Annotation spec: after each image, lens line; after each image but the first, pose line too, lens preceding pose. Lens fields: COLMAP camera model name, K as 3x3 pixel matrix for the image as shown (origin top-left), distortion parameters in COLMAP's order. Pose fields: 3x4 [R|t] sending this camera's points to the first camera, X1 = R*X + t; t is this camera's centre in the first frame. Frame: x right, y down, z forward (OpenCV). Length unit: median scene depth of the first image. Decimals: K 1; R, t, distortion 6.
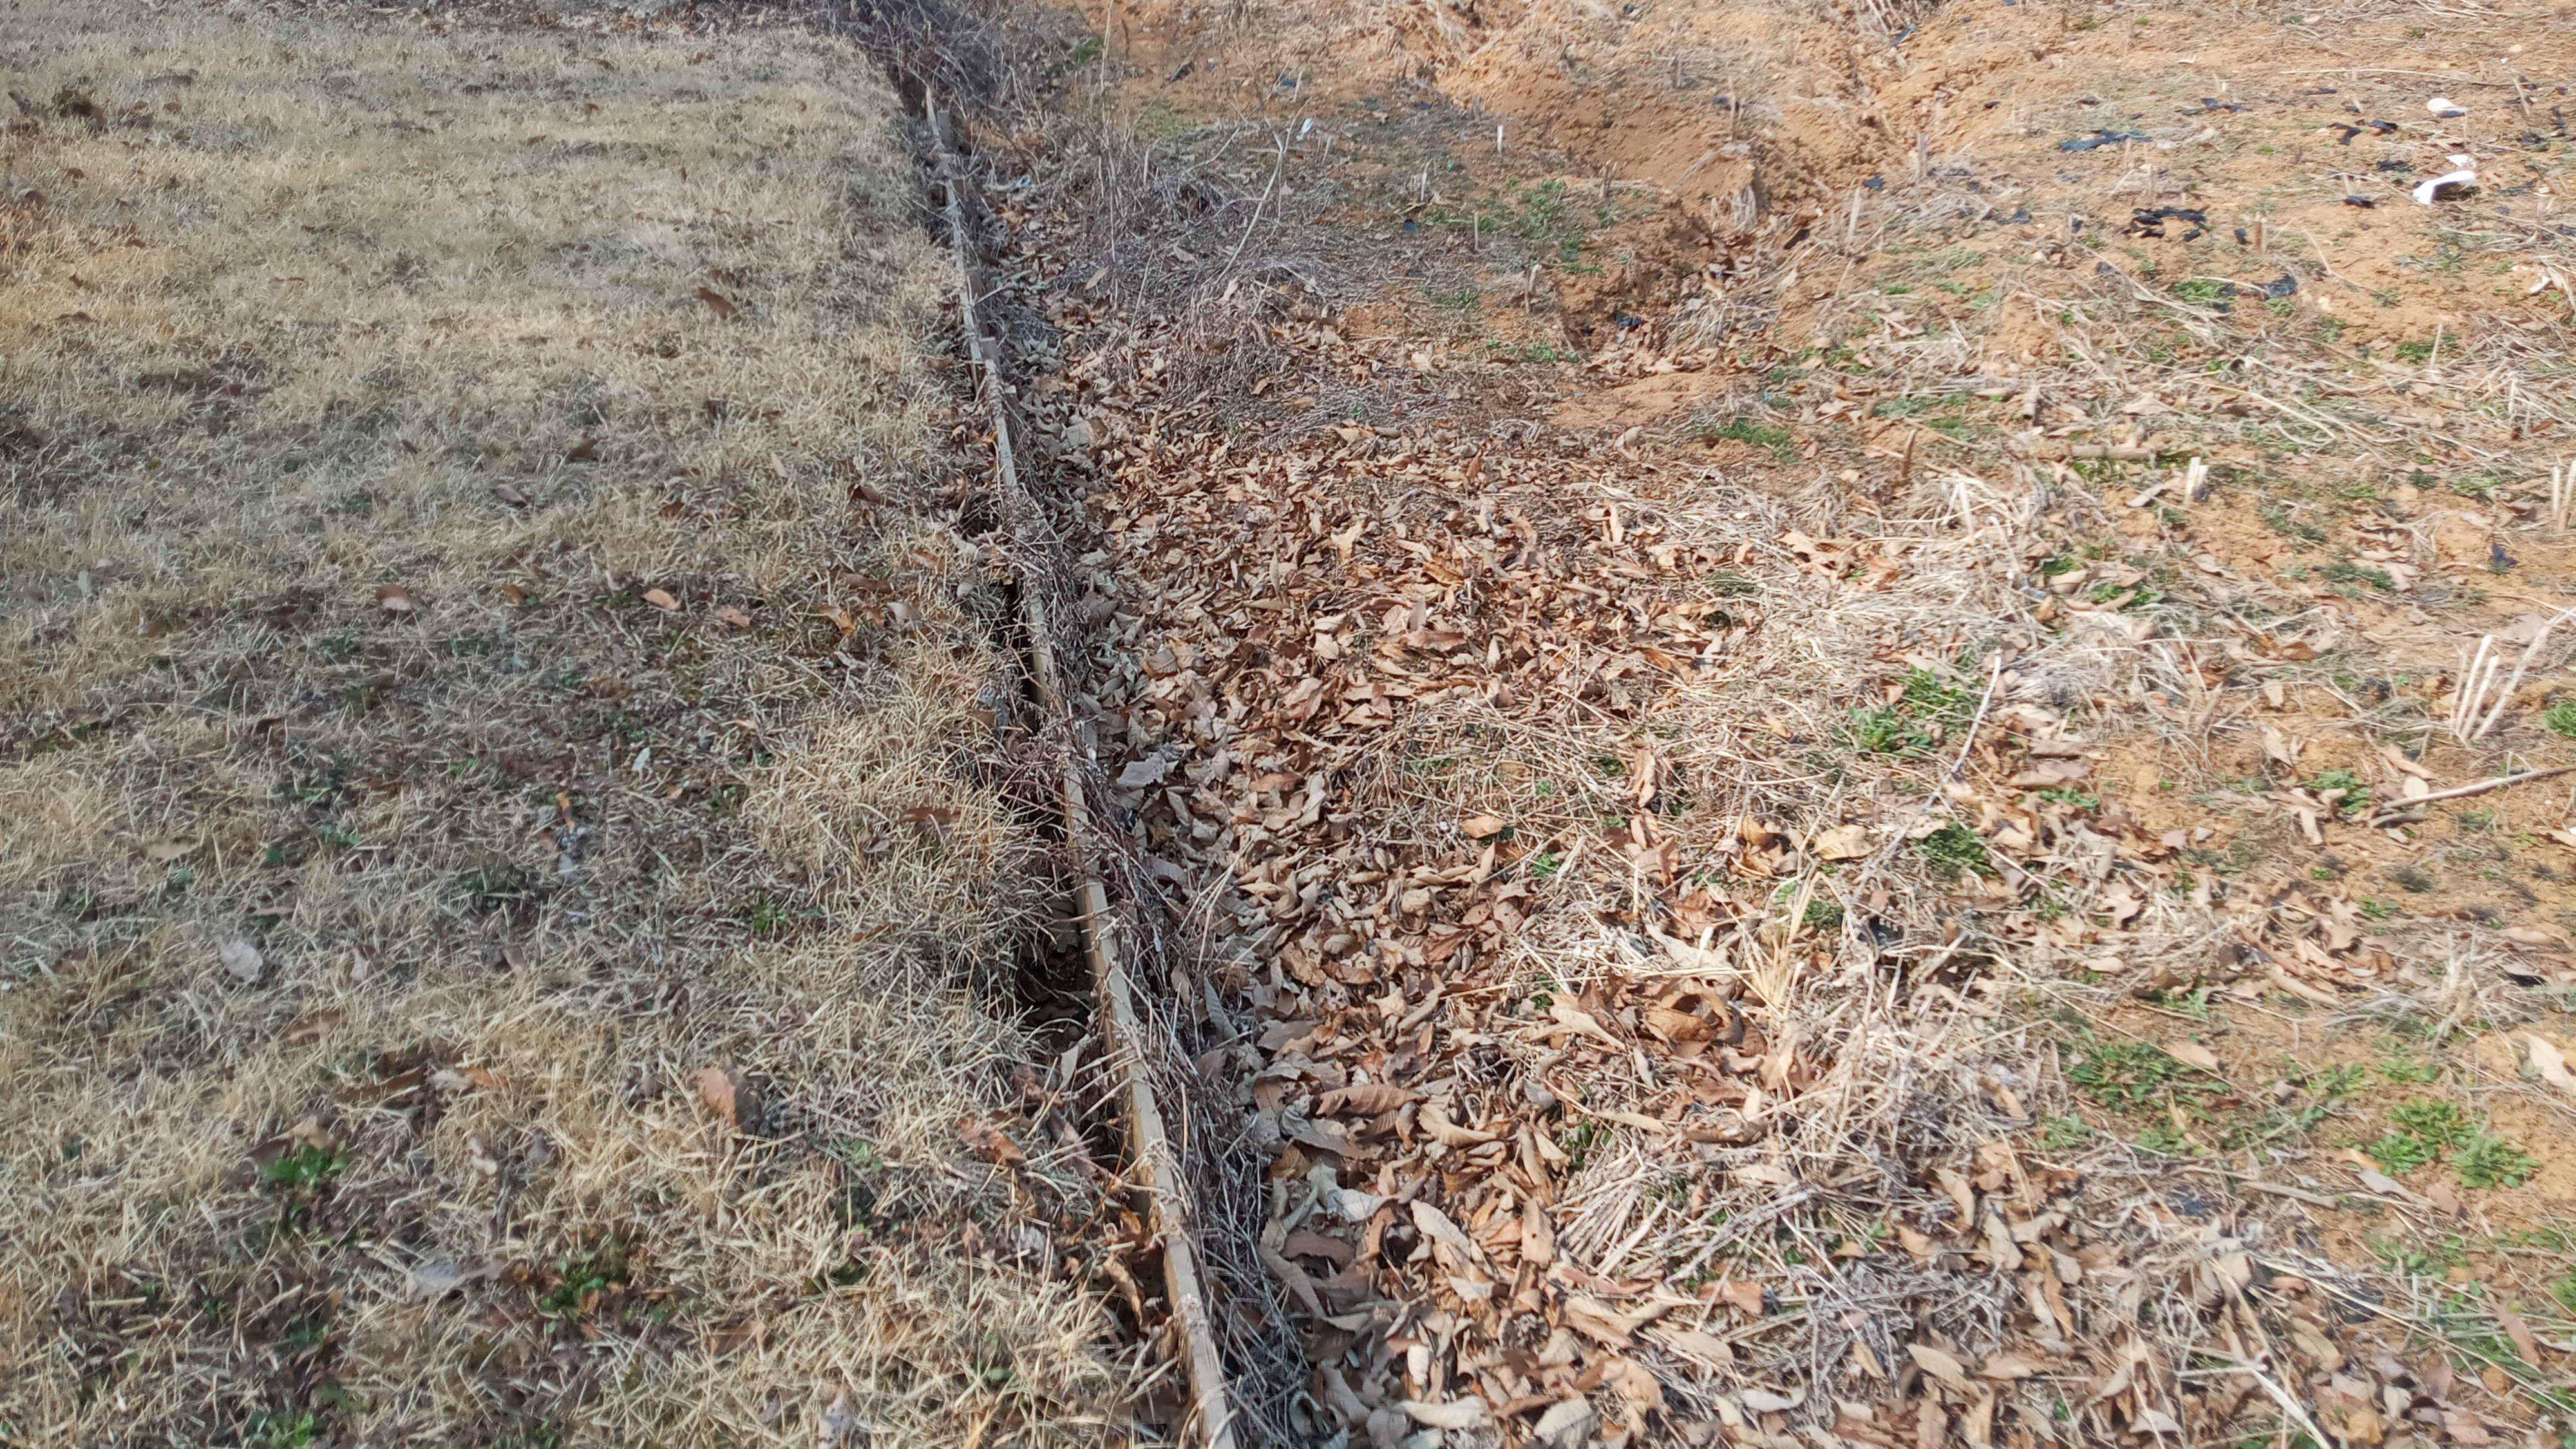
lens RADIAL K [[1974.9, 0, 1288.0], [0, 1974.9, 724.5], [0, 0, 1]] dist [0.011597, -0.001469]
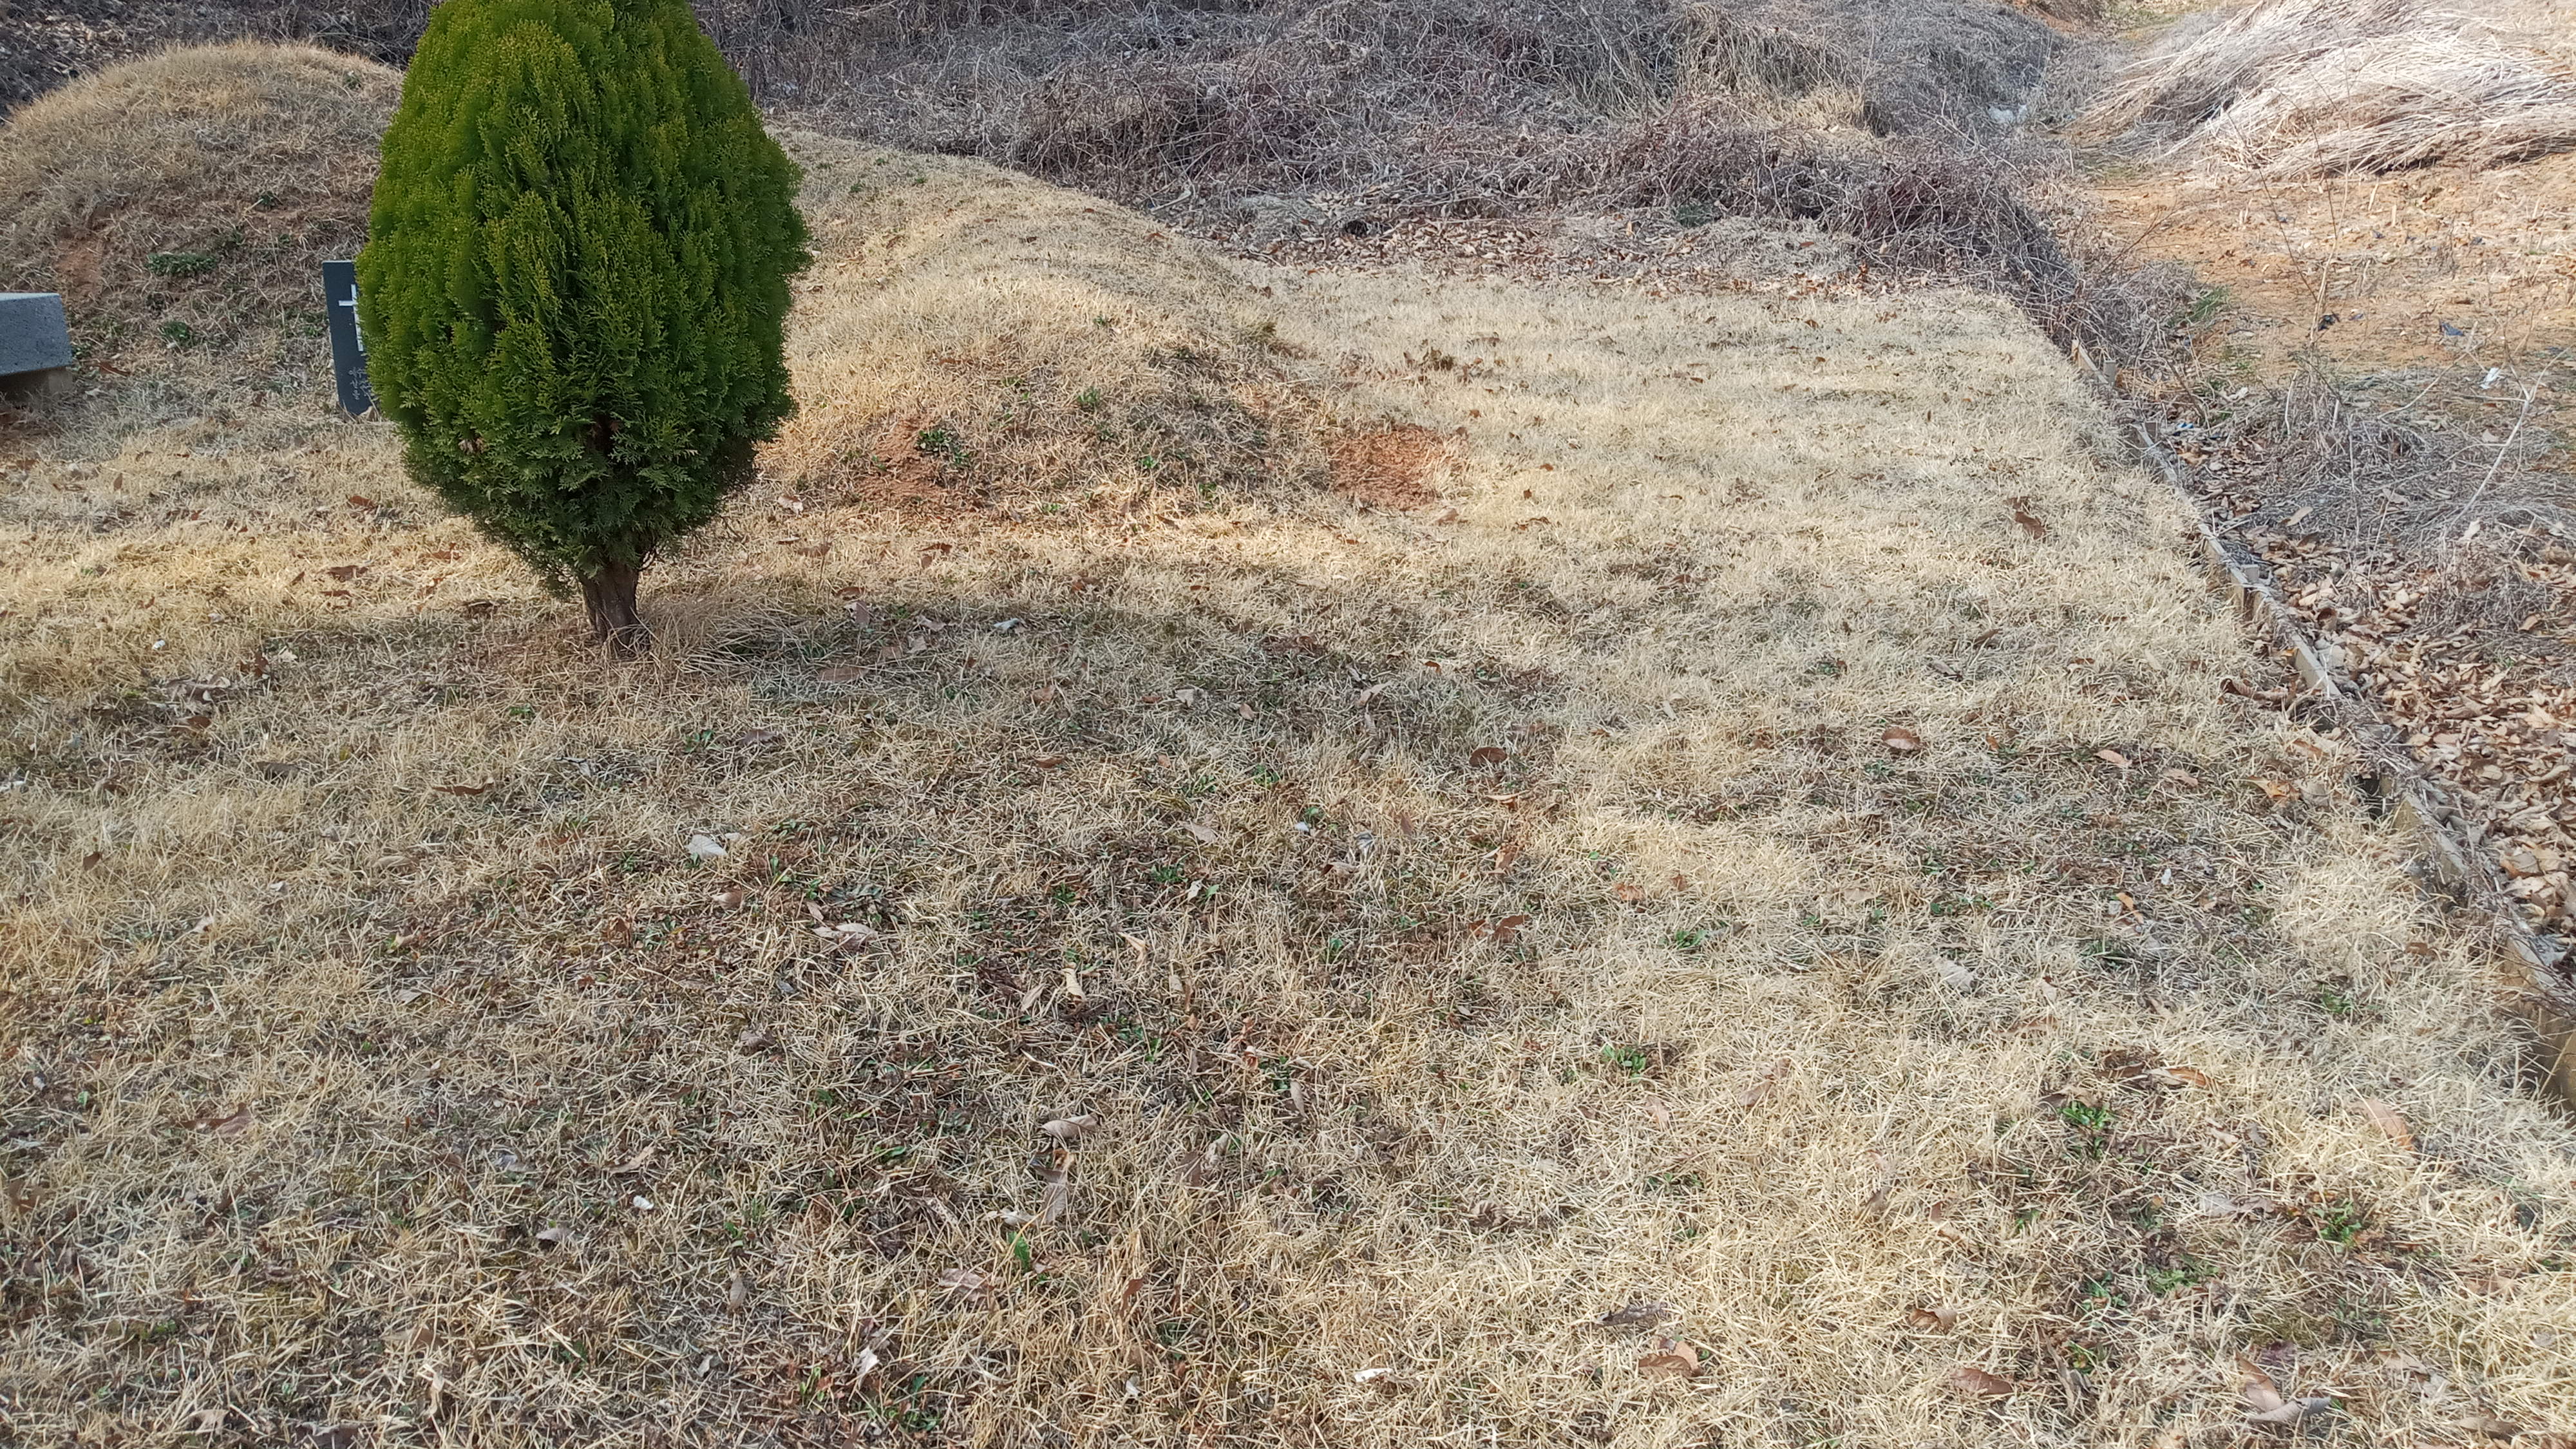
lens RADIAL K [[1974.9, 0, 1288.0], [0, 1974.9, 724.5], [0, 0, 1]] dist [0.011597, -0.001469]
pose [[0.901875, 0.075704, -0.425312, -0.158495], [-0.124415, 0.988329, -0.087904, 0.053126], [0.413694, 0.132194, 0.900768, -0.191345]]
